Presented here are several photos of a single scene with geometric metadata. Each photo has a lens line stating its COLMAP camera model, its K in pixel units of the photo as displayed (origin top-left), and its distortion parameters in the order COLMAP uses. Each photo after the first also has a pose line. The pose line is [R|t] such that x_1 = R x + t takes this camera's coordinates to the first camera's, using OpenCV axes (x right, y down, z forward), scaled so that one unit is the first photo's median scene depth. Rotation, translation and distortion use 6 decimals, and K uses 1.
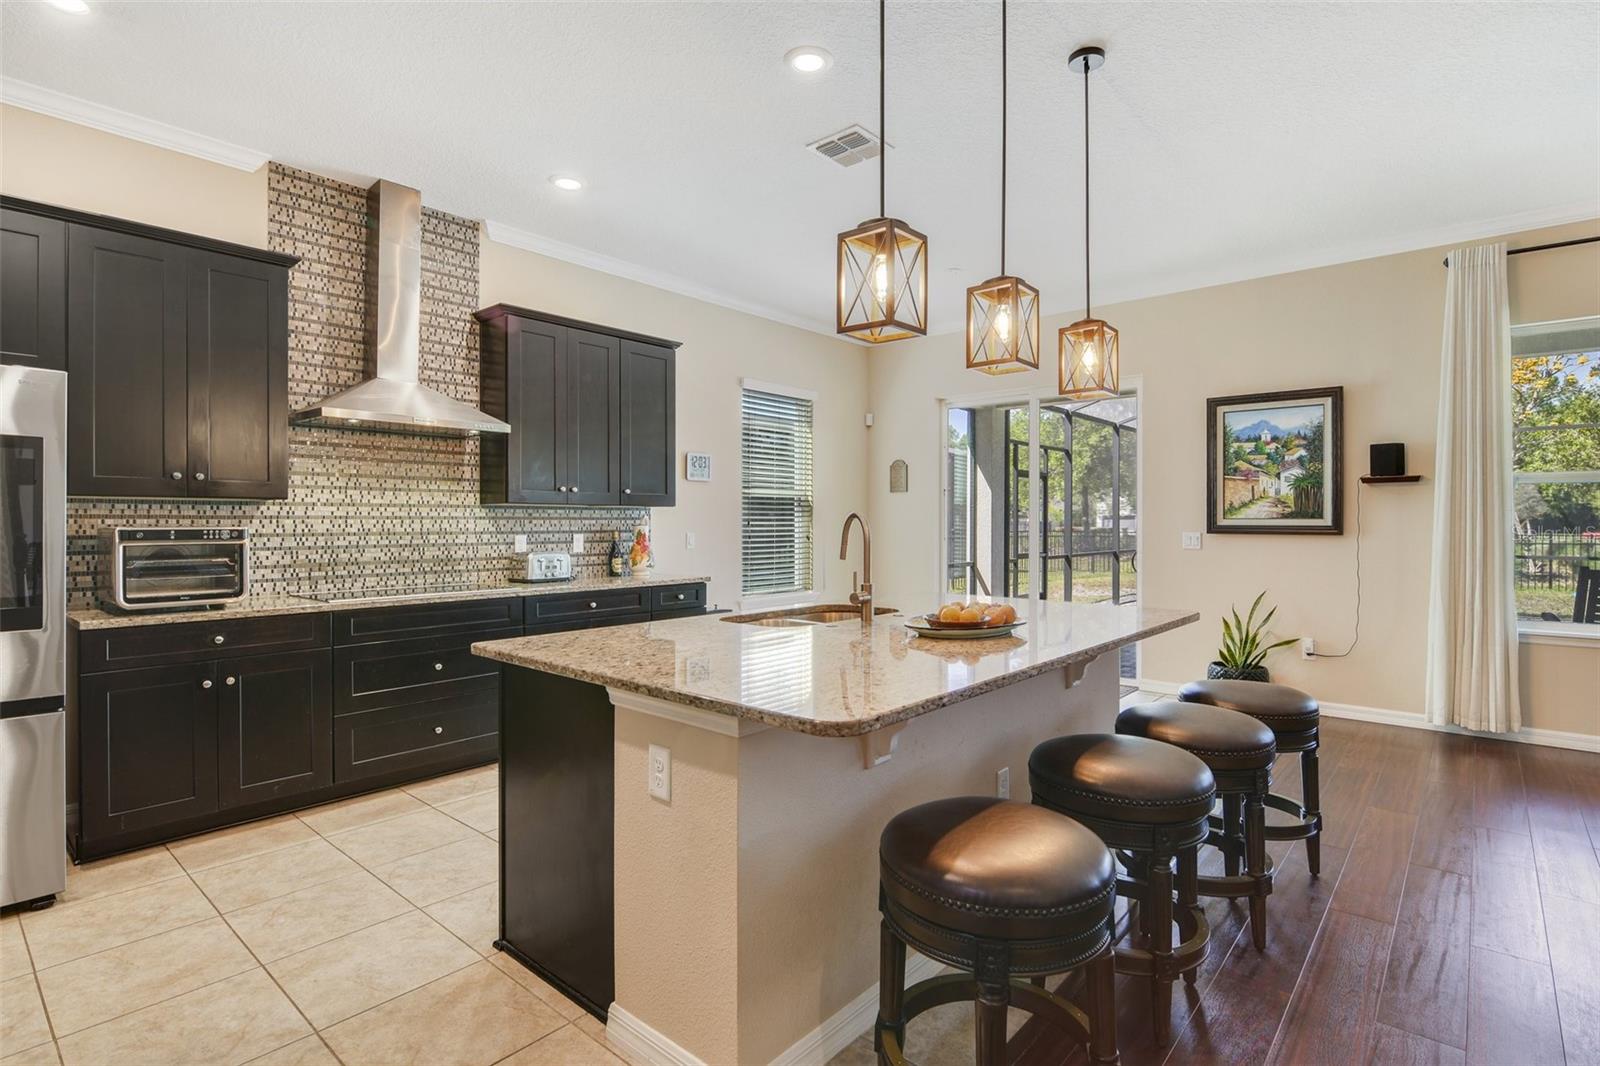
lens RADIAL K [[800.0, 0, 805.4], [0, 800.0, 525.4], [0, 0, 1]] dist [-0.002754, -0.001150]
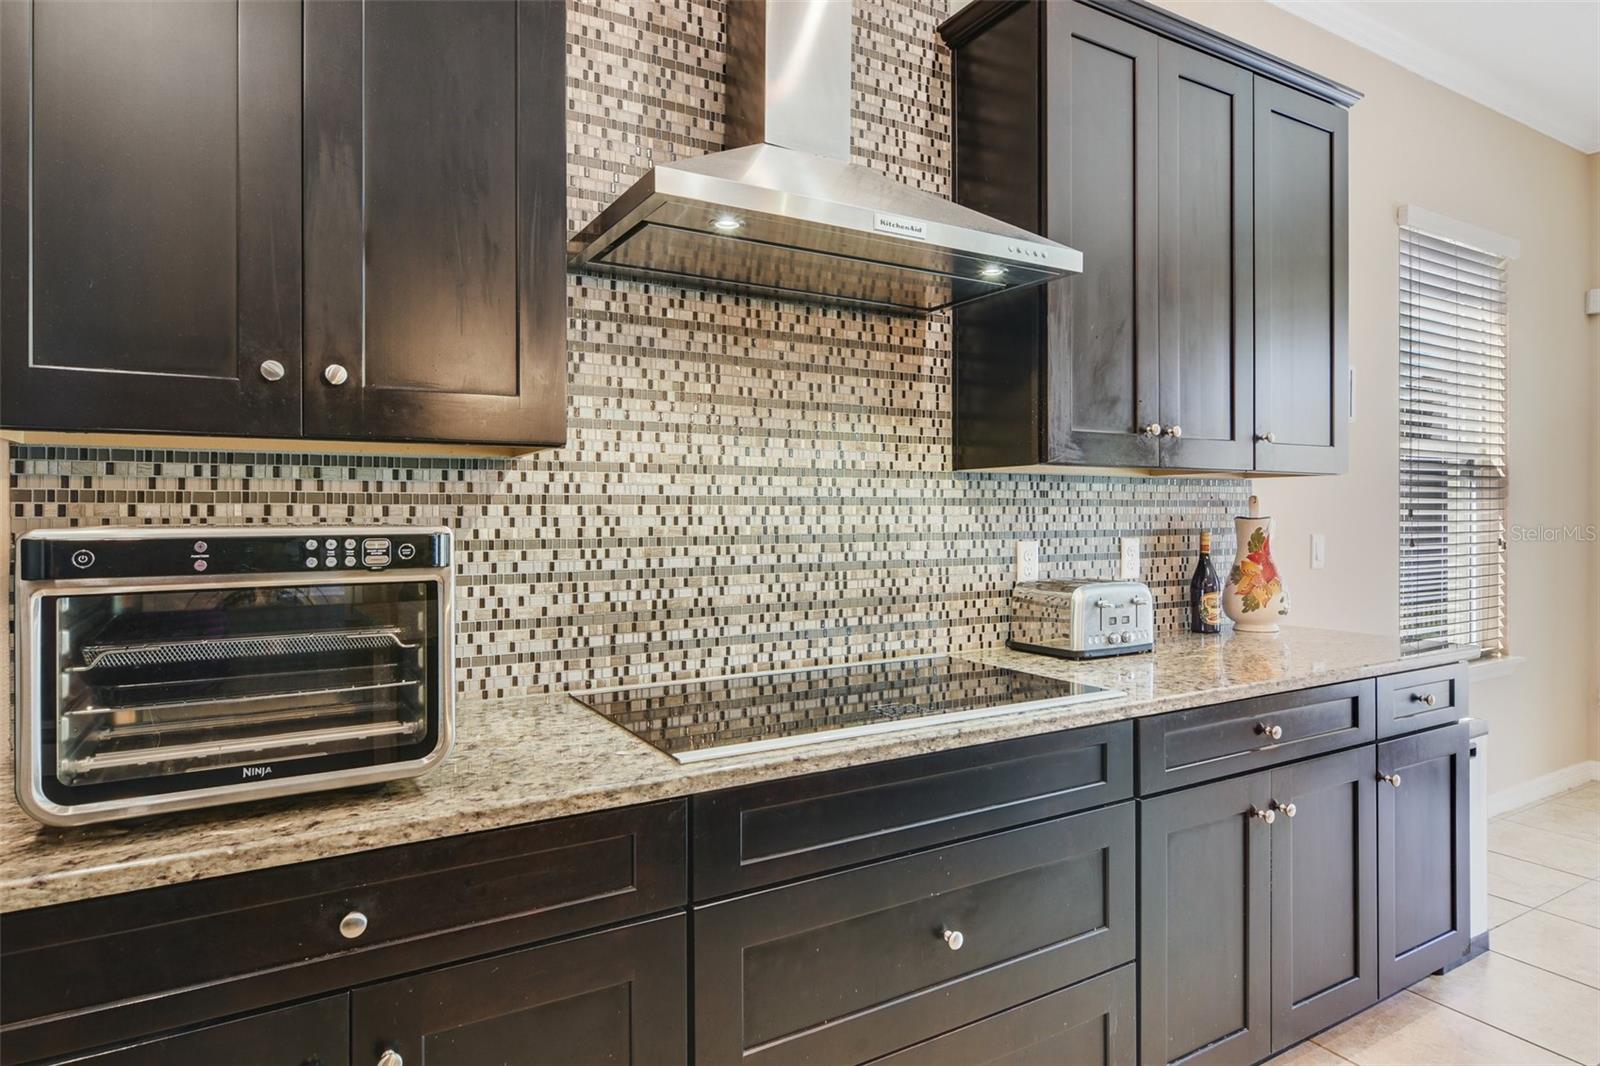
lens RADIAL K [[885.2, 0, 800.4], [0, 885.2, 514.4], [0, 0, 1]] dist [0.000780, -0.000083]
pose [[0.950119, -0.002317, -0.311878, -0.373923], [0.001193, 0.999992, -0.003794, -0.000756], [0.311884, 0.003232, 0.950115, 0.578019]]
